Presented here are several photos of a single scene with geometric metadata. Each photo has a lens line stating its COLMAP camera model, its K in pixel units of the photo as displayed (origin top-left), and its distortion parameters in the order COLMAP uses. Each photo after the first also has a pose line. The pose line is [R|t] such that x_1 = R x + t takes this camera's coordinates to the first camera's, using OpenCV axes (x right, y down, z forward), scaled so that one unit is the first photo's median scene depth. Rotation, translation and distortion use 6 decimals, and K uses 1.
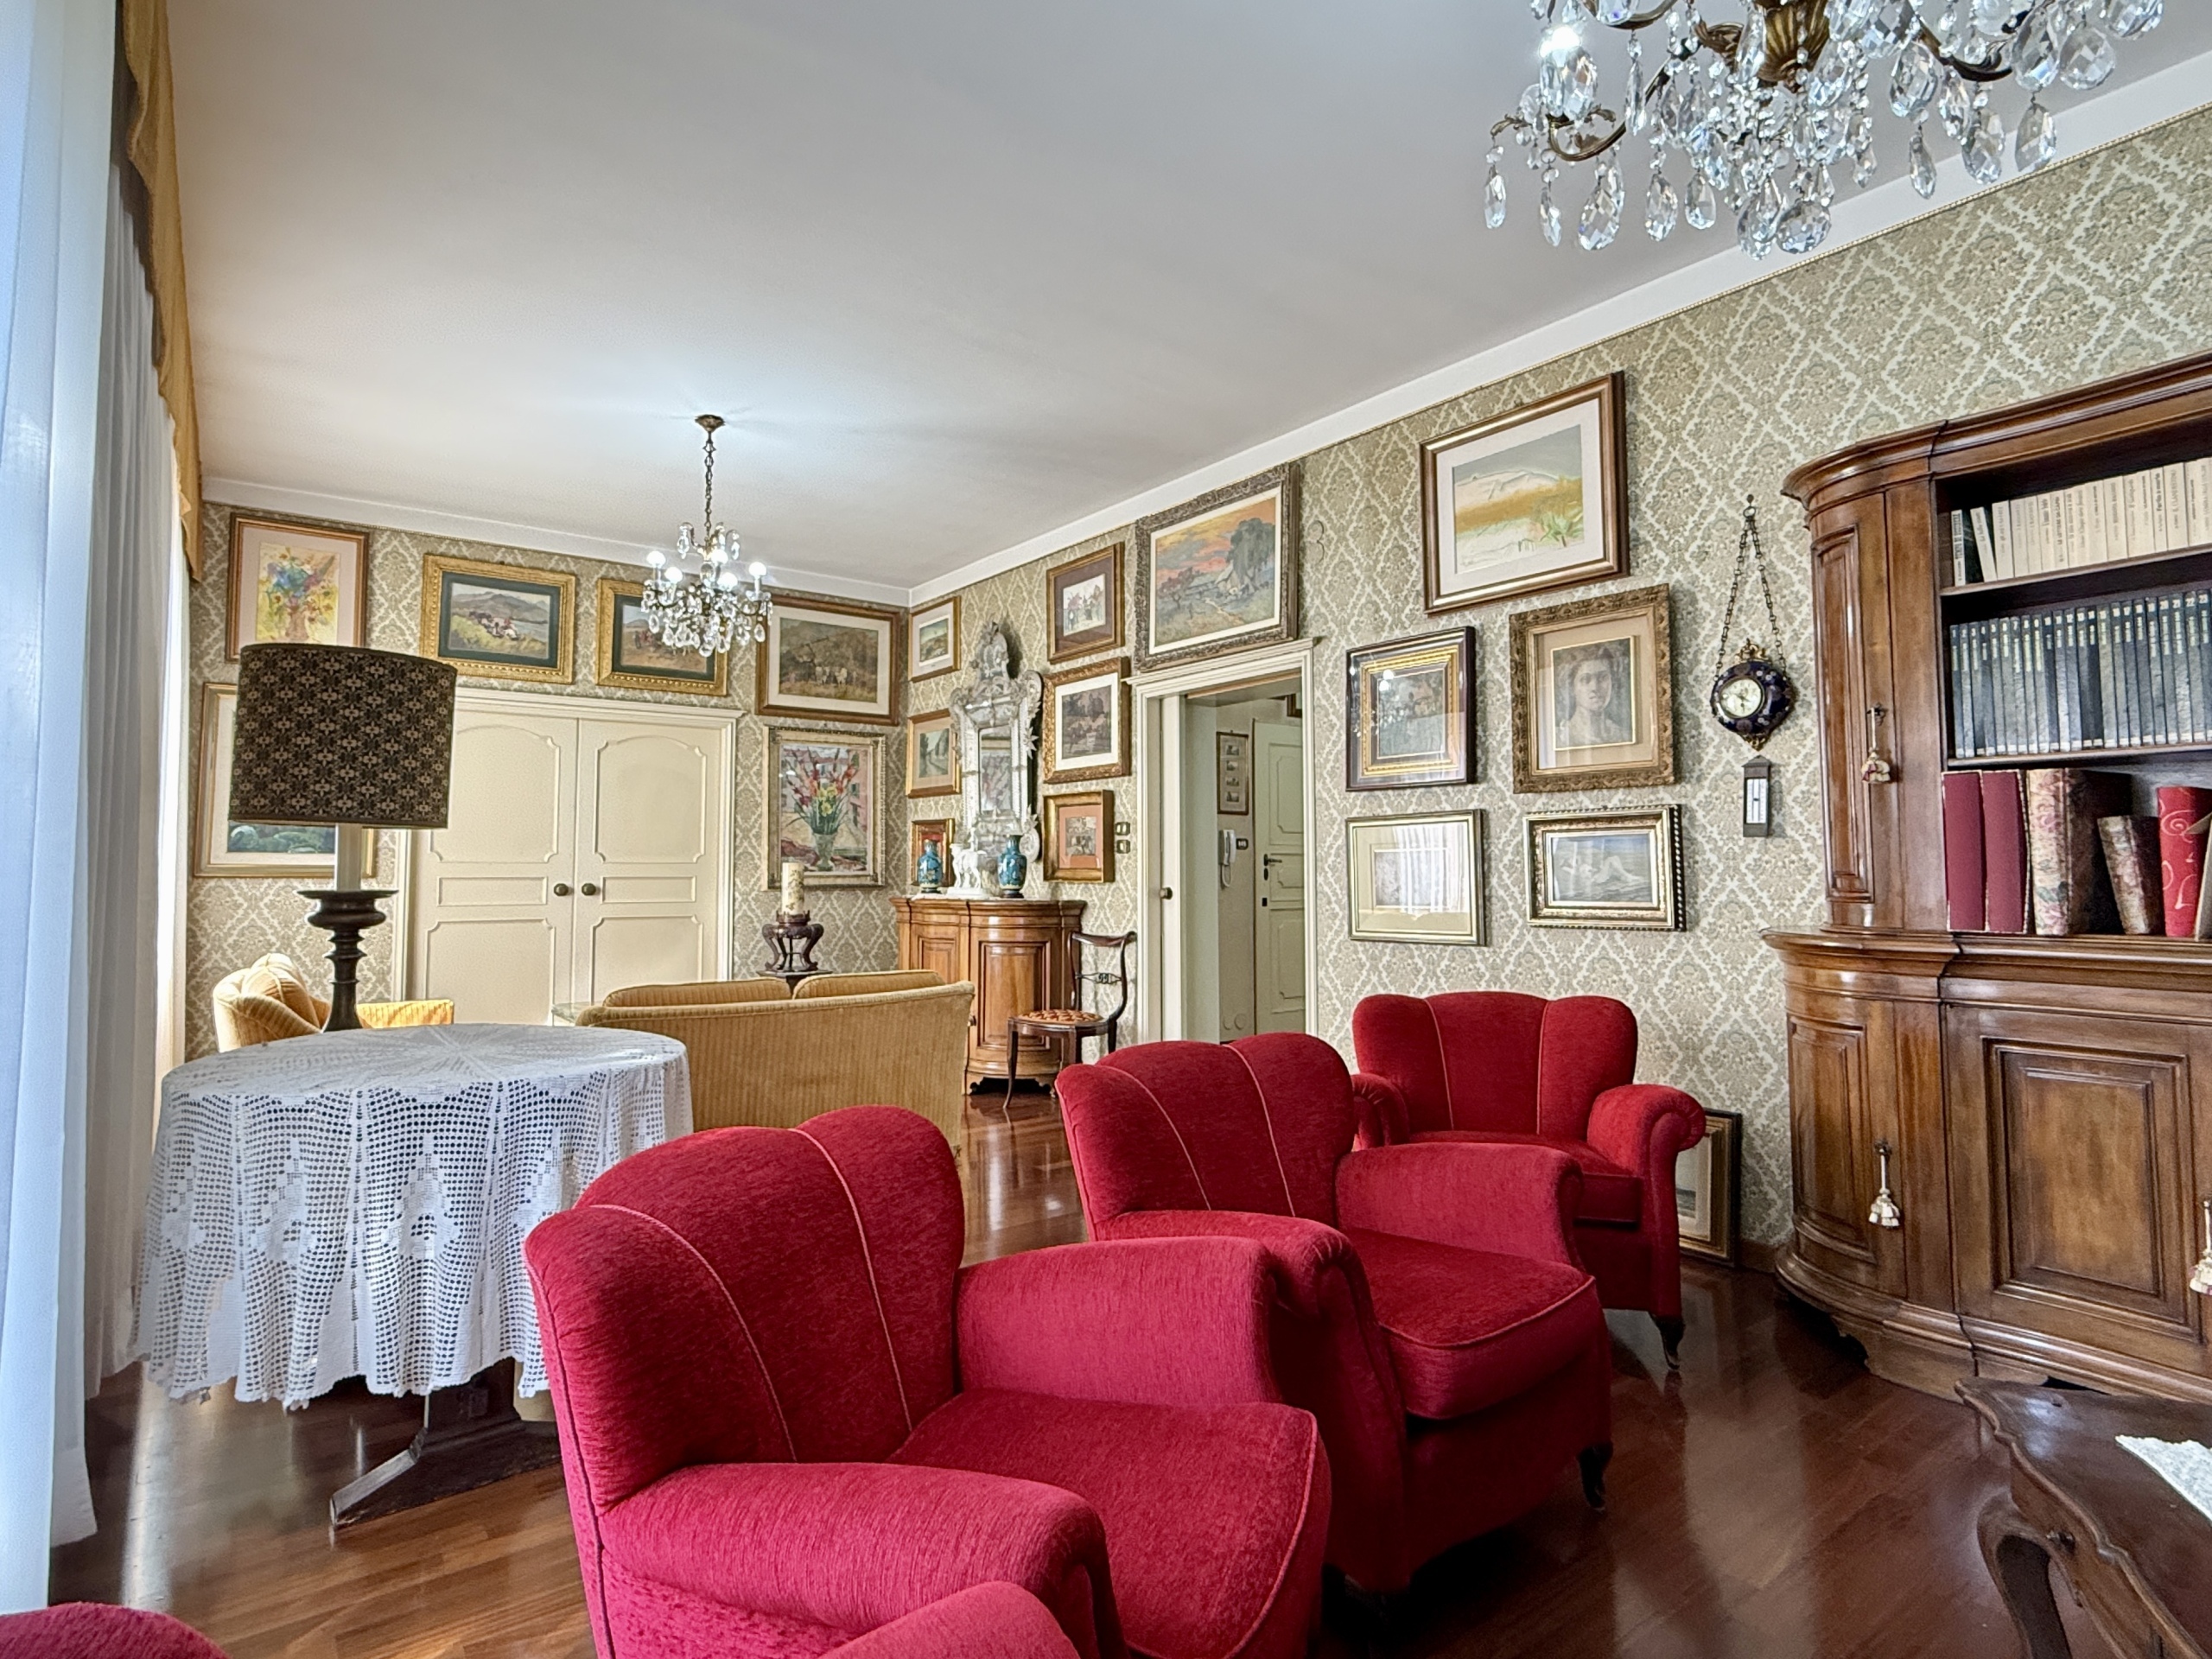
lens RADIAL K [[1115.9, 0, 1086.9], [0, 1115.9, 813.9], [0, 0, 1]] dist [-0.003820, 0.002513]
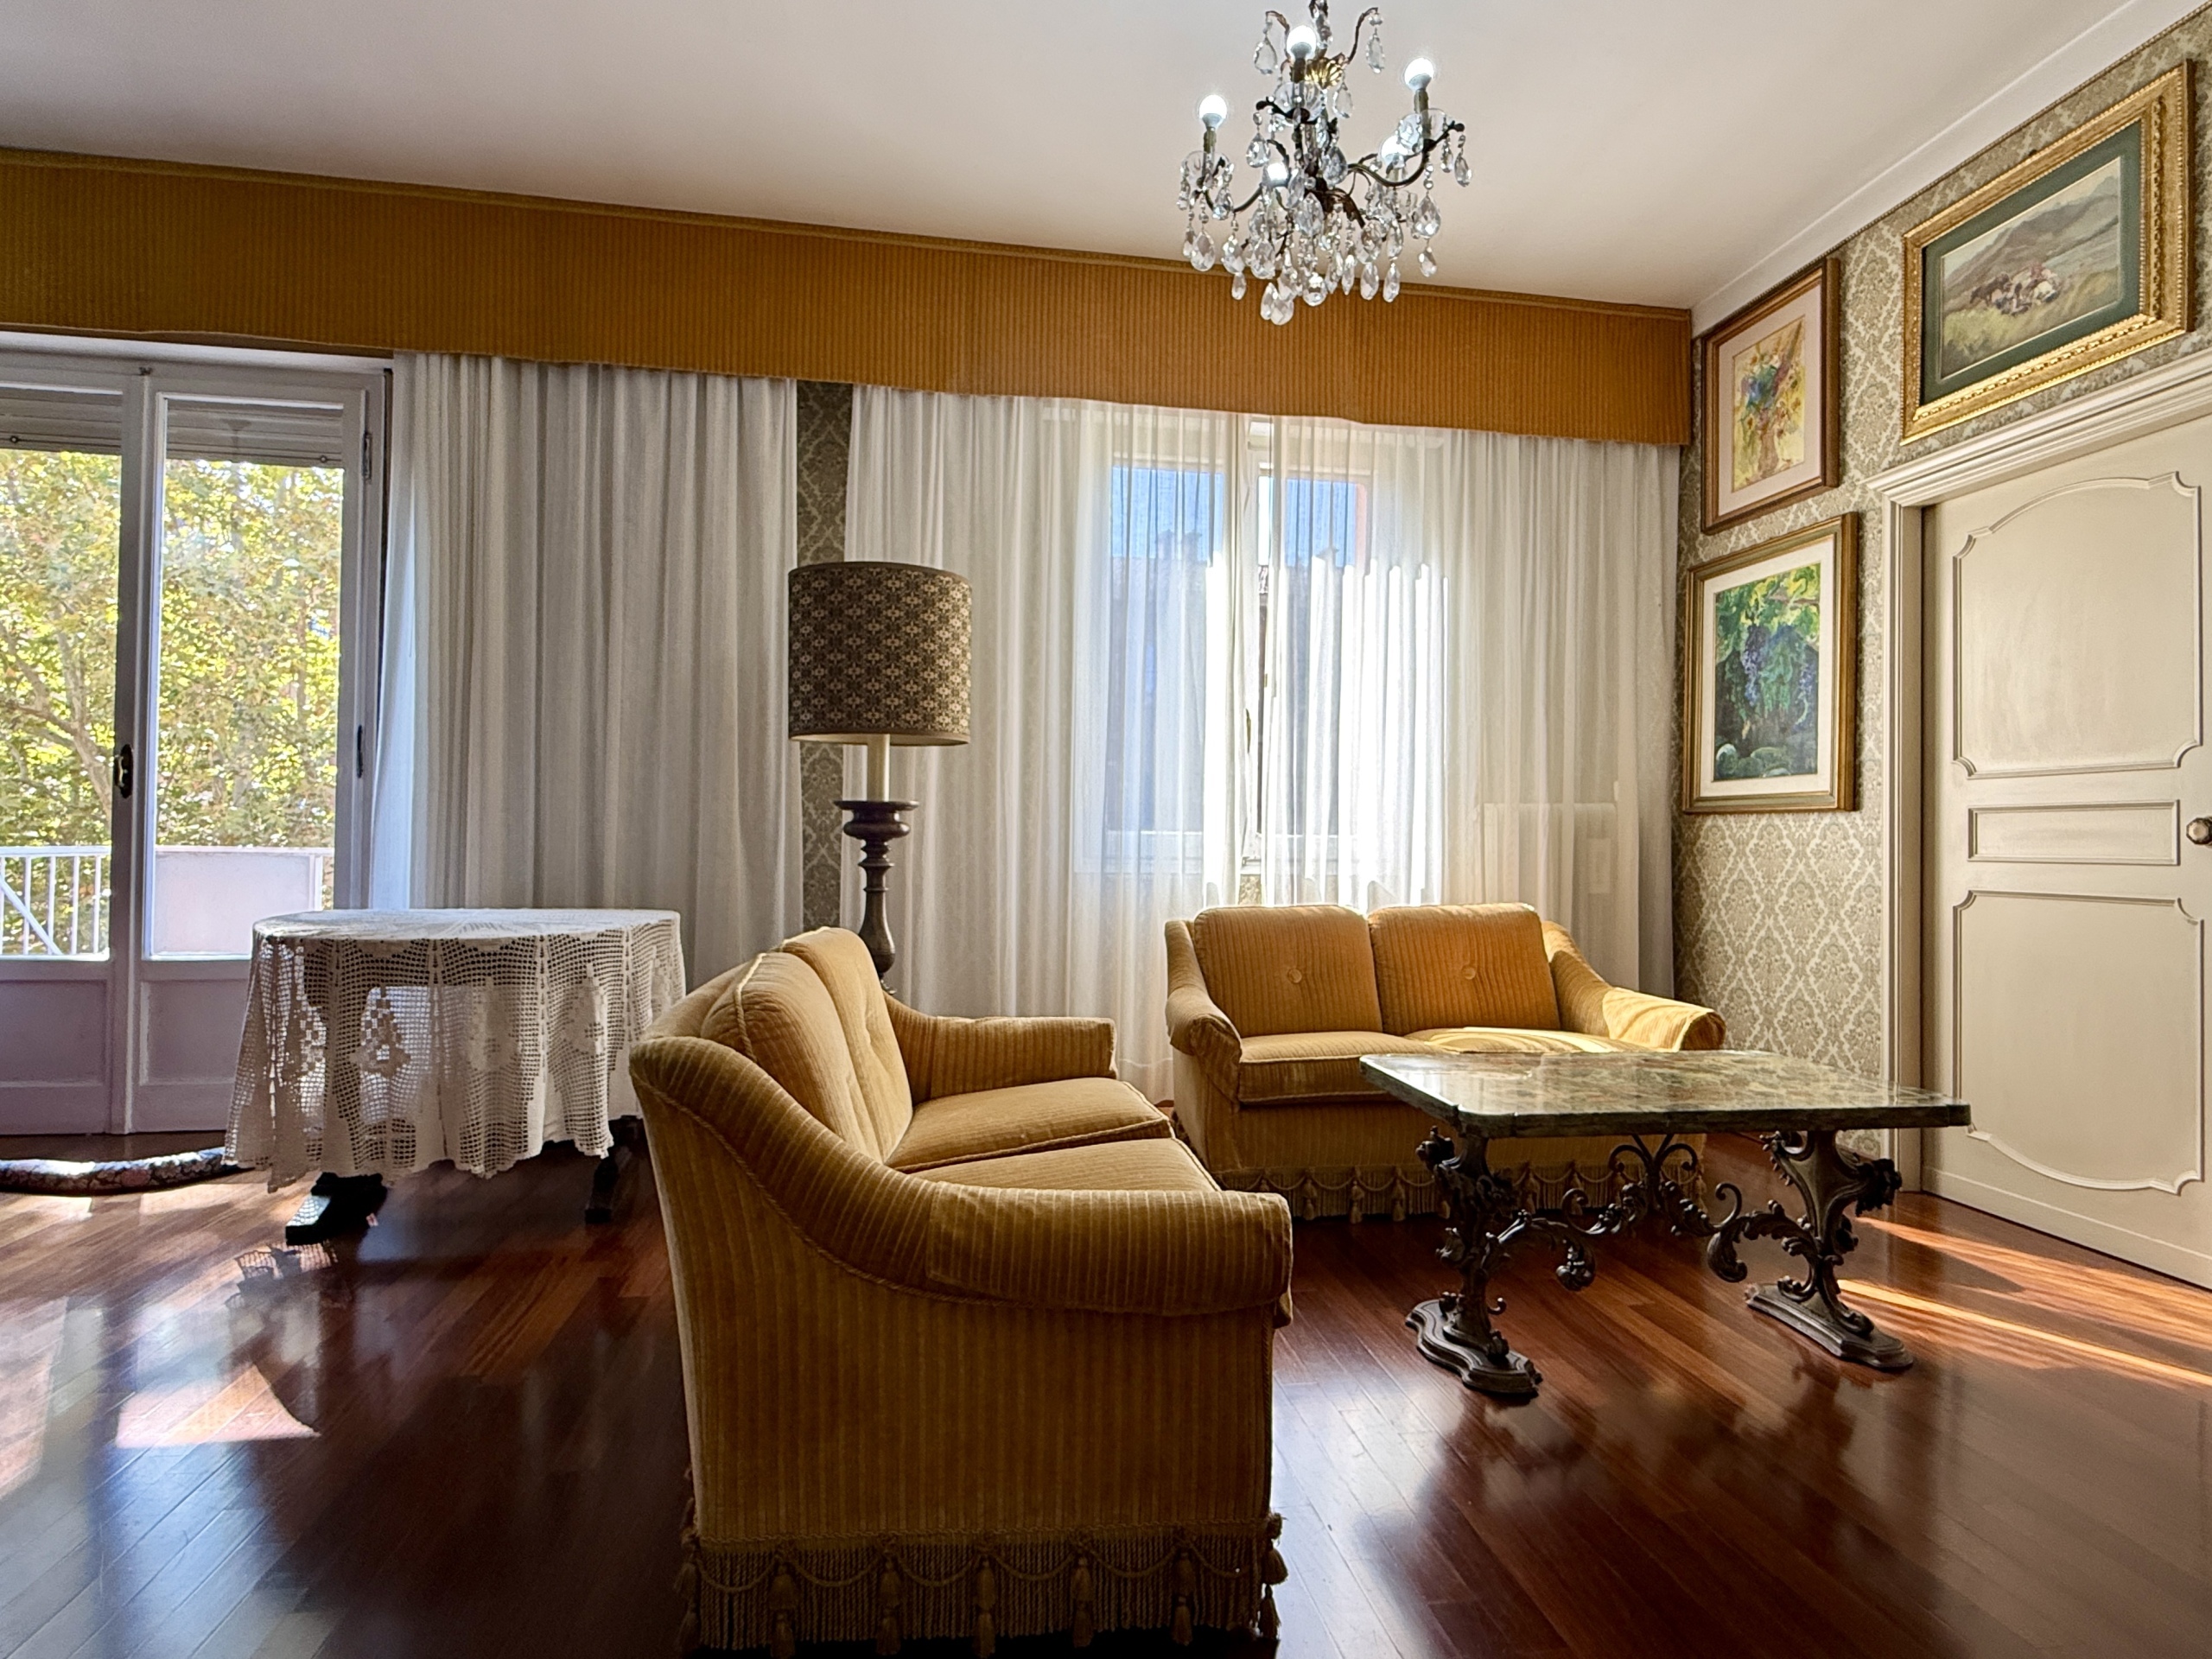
lens RADIAL K [[1115.9, 0, 1095.6], [0, 1115.9, 824.4], [0, 0, 1]] dist [-0.003820, 0.002513]
pose [[-0.465319, -0.019051, -0.884938, 0.089669], [0.030993, 0.998805, -0.037799, 0.073926], [0.884600, -0.045015, -0.464173, 0.908412]]
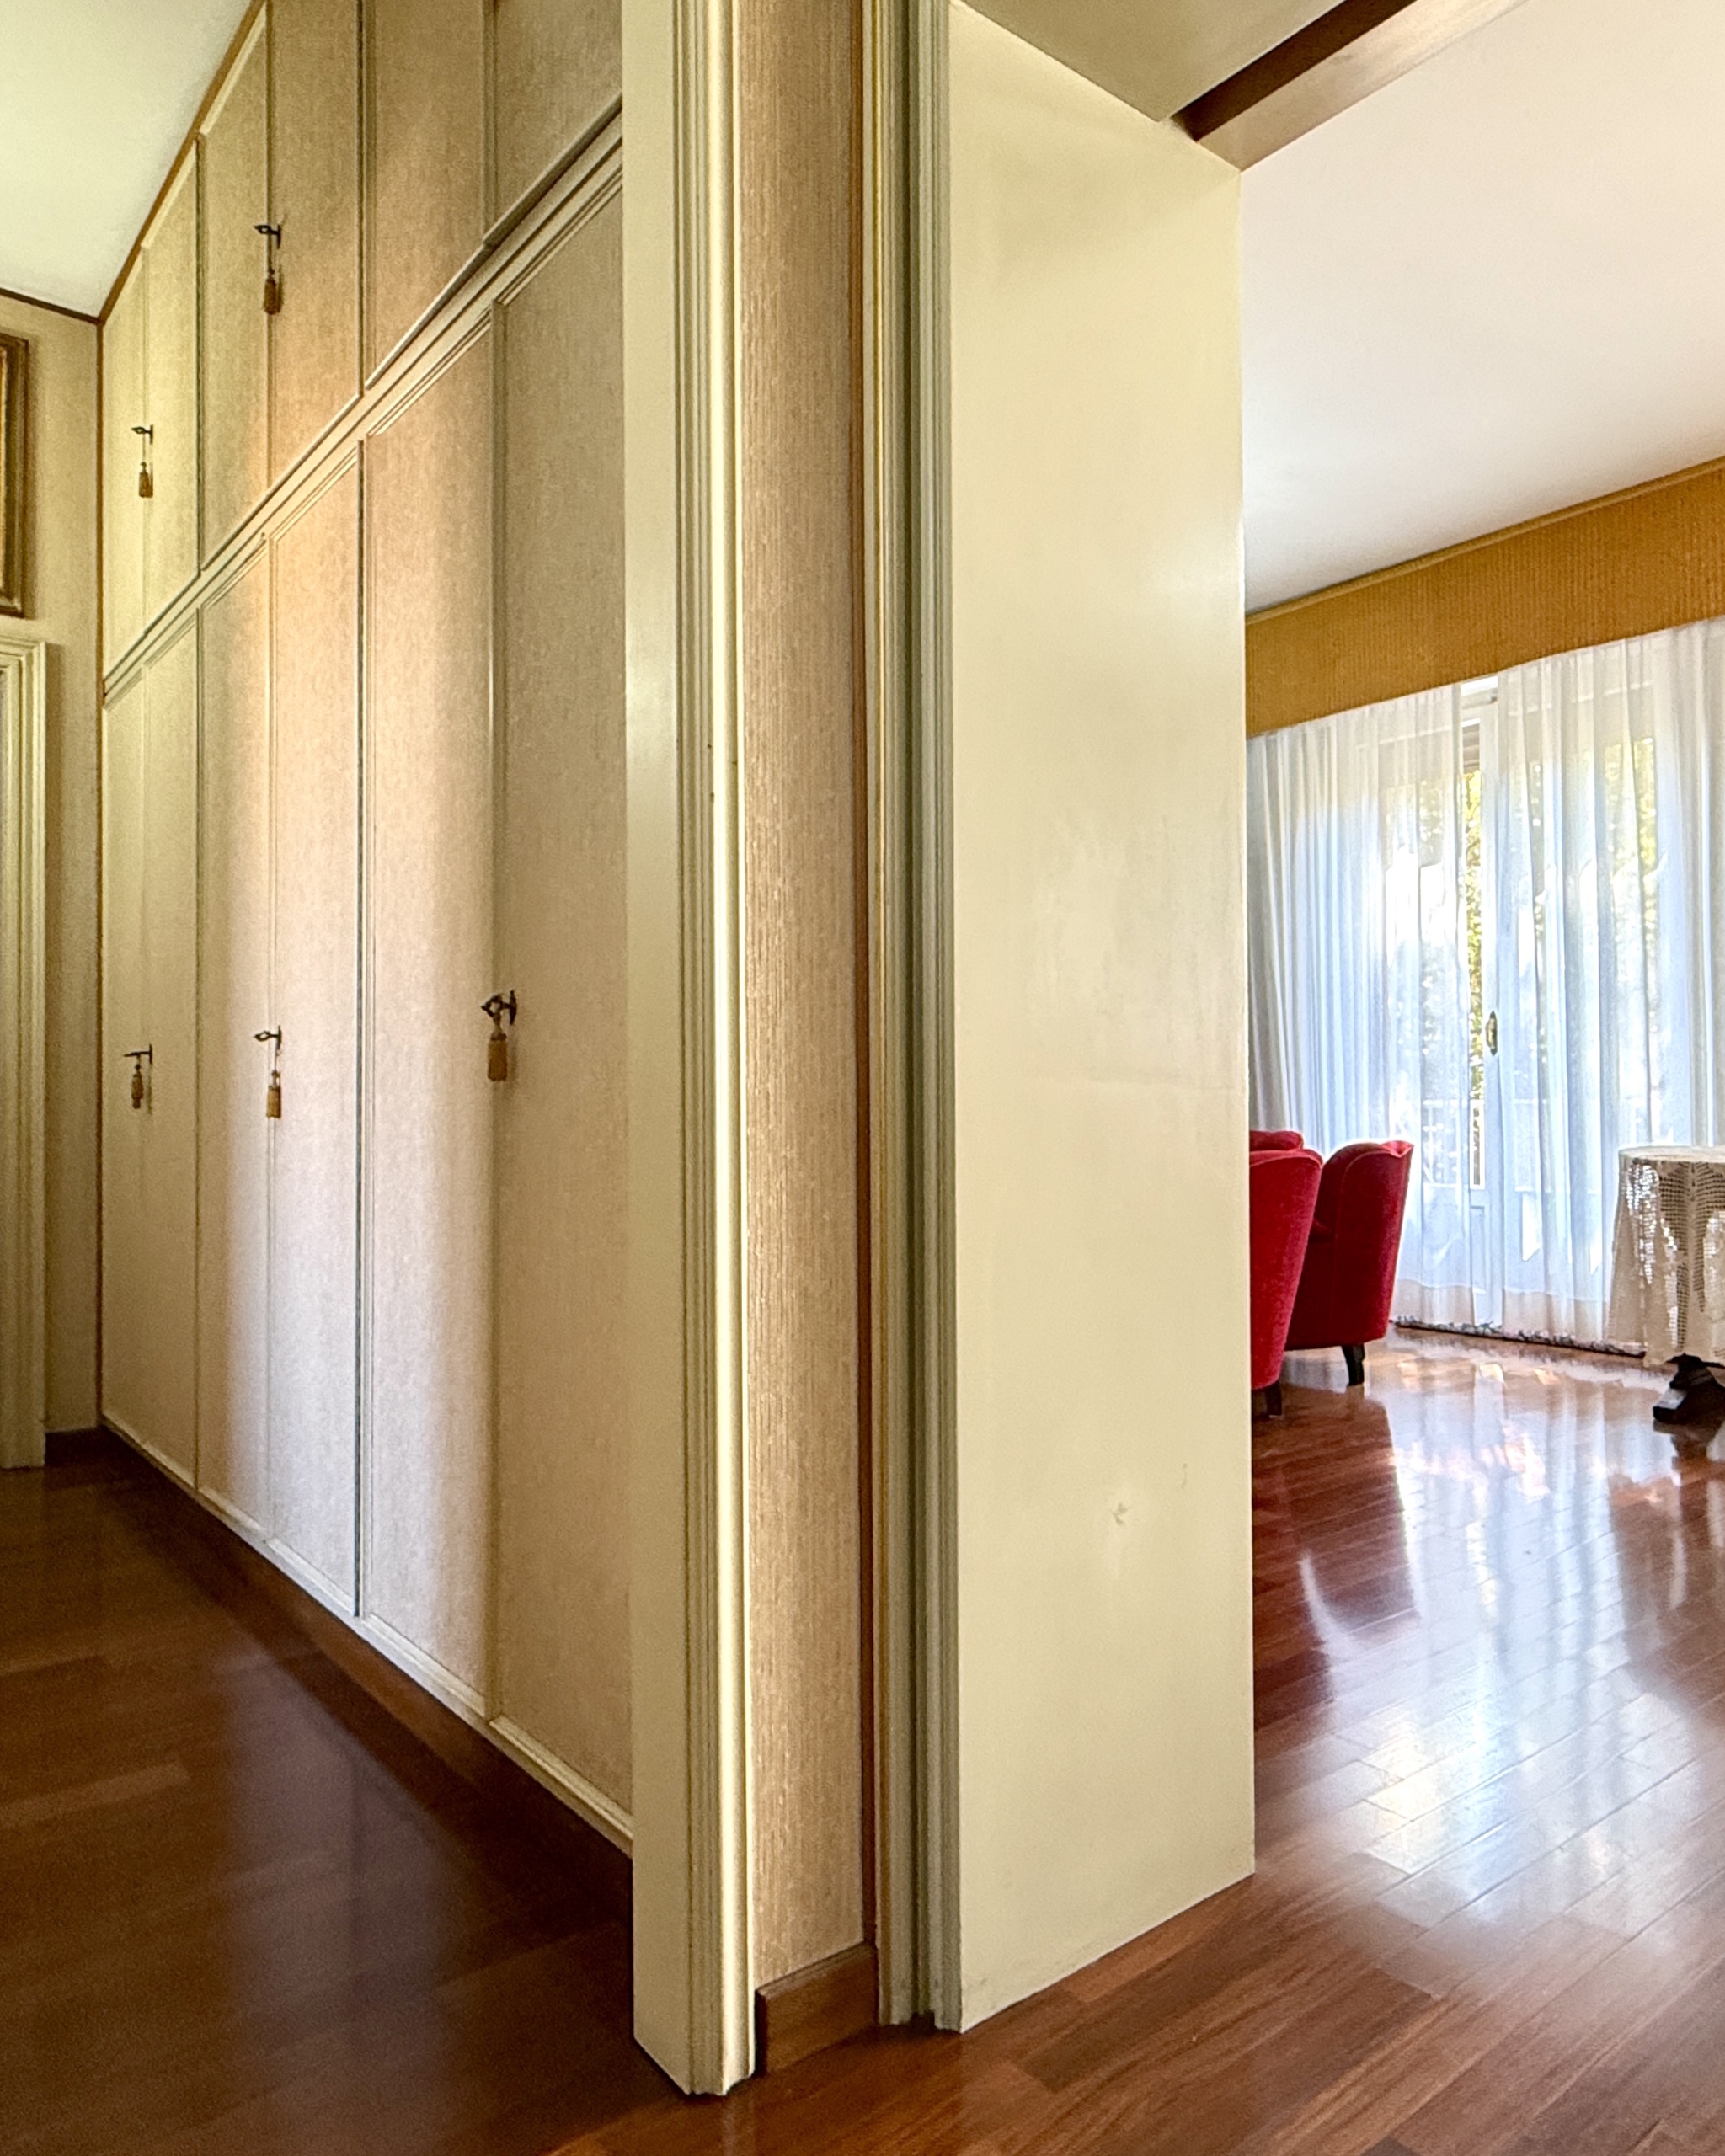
lens RADIAL K [[1505.8, 0, 850.6], [0, 1505.8, 1070.3], [0, 0, 1]] dist [0.002796, -0.004150]
pose [[-0.999225, 0.000531, -0.039352, 0.253125], [0.003376, 0.997380, -0.072259, 0.100205], [0.039211, -0.072336, -0.996609, 1.117411]]
